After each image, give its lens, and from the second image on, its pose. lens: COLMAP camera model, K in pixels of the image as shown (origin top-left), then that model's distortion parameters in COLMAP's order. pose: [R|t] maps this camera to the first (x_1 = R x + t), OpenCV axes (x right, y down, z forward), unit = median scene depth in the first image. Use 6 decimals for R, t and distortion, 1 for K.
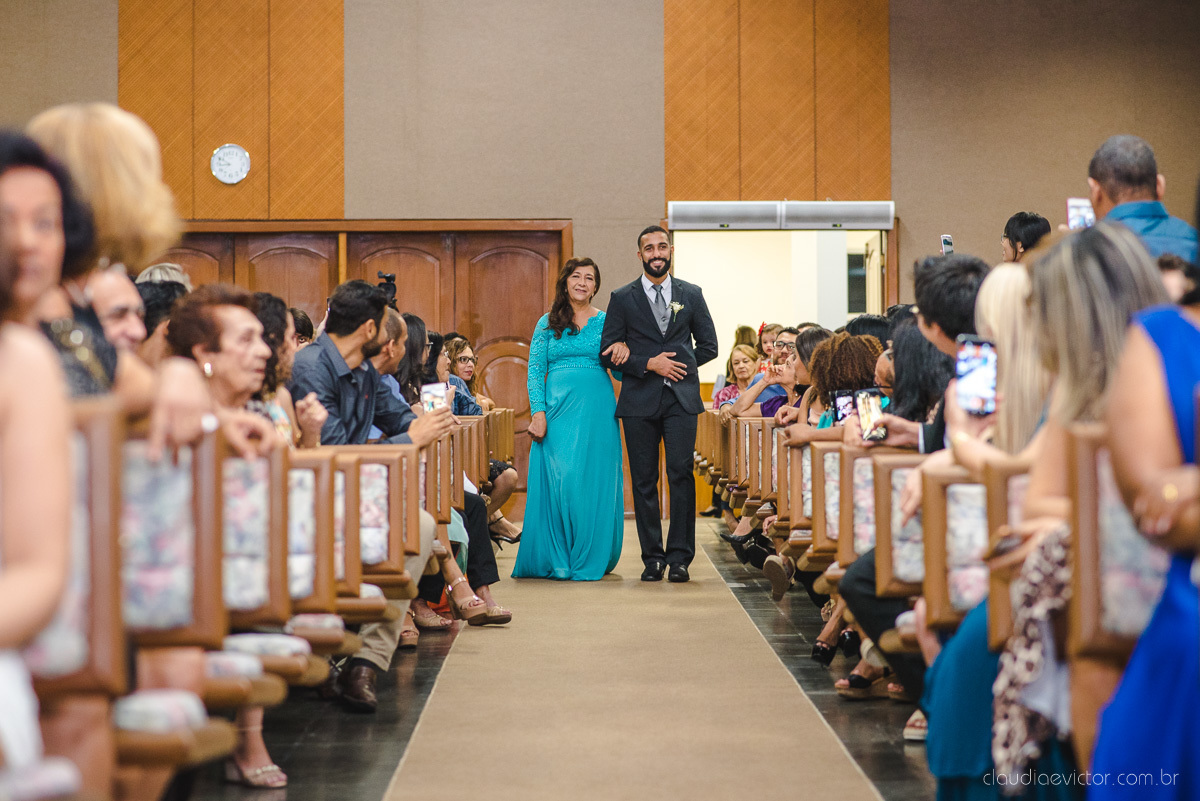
lens RADIAL K [[3023.0, 0, 602.8], [0, 3023.0, 399.2], [0, 0, 1]] dist [-0.047023, 0.000000]
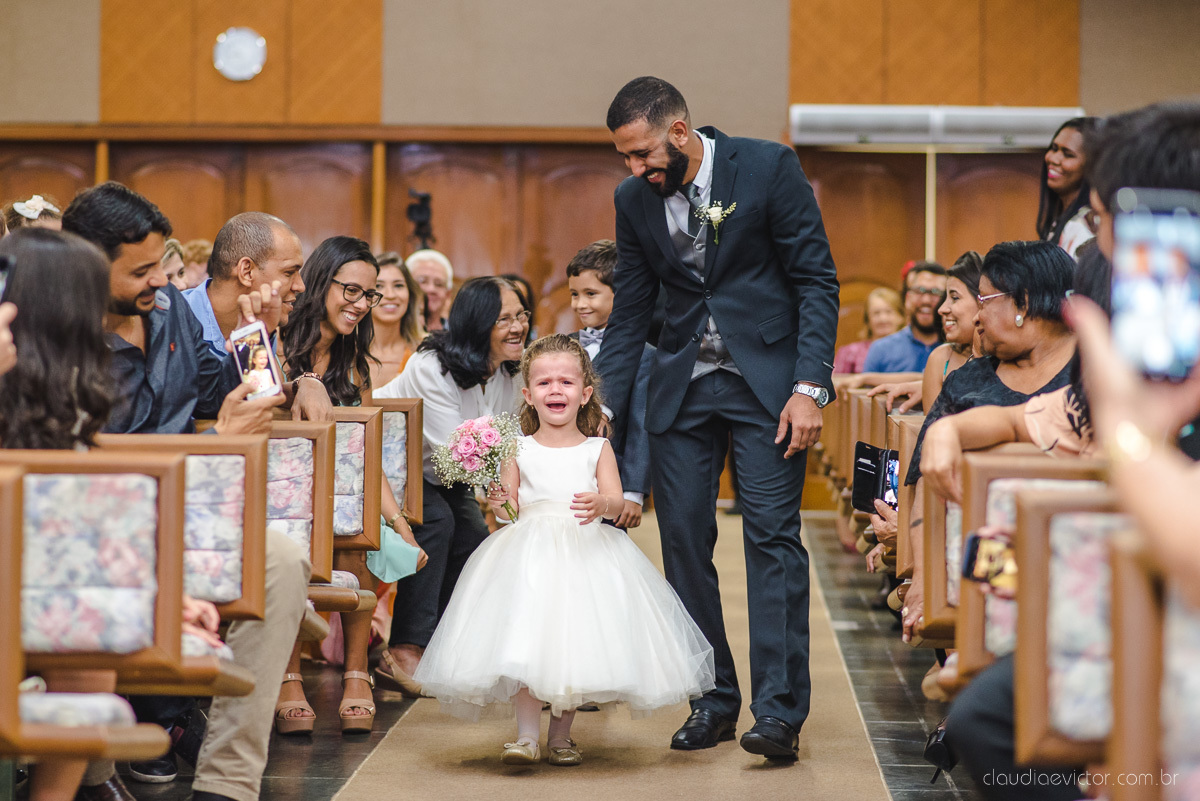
lens RADIAL K [[3023.0, 0, 595.1], [0, 3023.0, 408.9], [0, 0, 1]] dist [-0.047023, 0.000000]
pose [[0.997757, 0.017863, -0.064519, 0.046737], [-0.016644, 0.999673, 0.019392, -0.003228], [0.064845, -0.018275, 0.997728, 0.442526]]
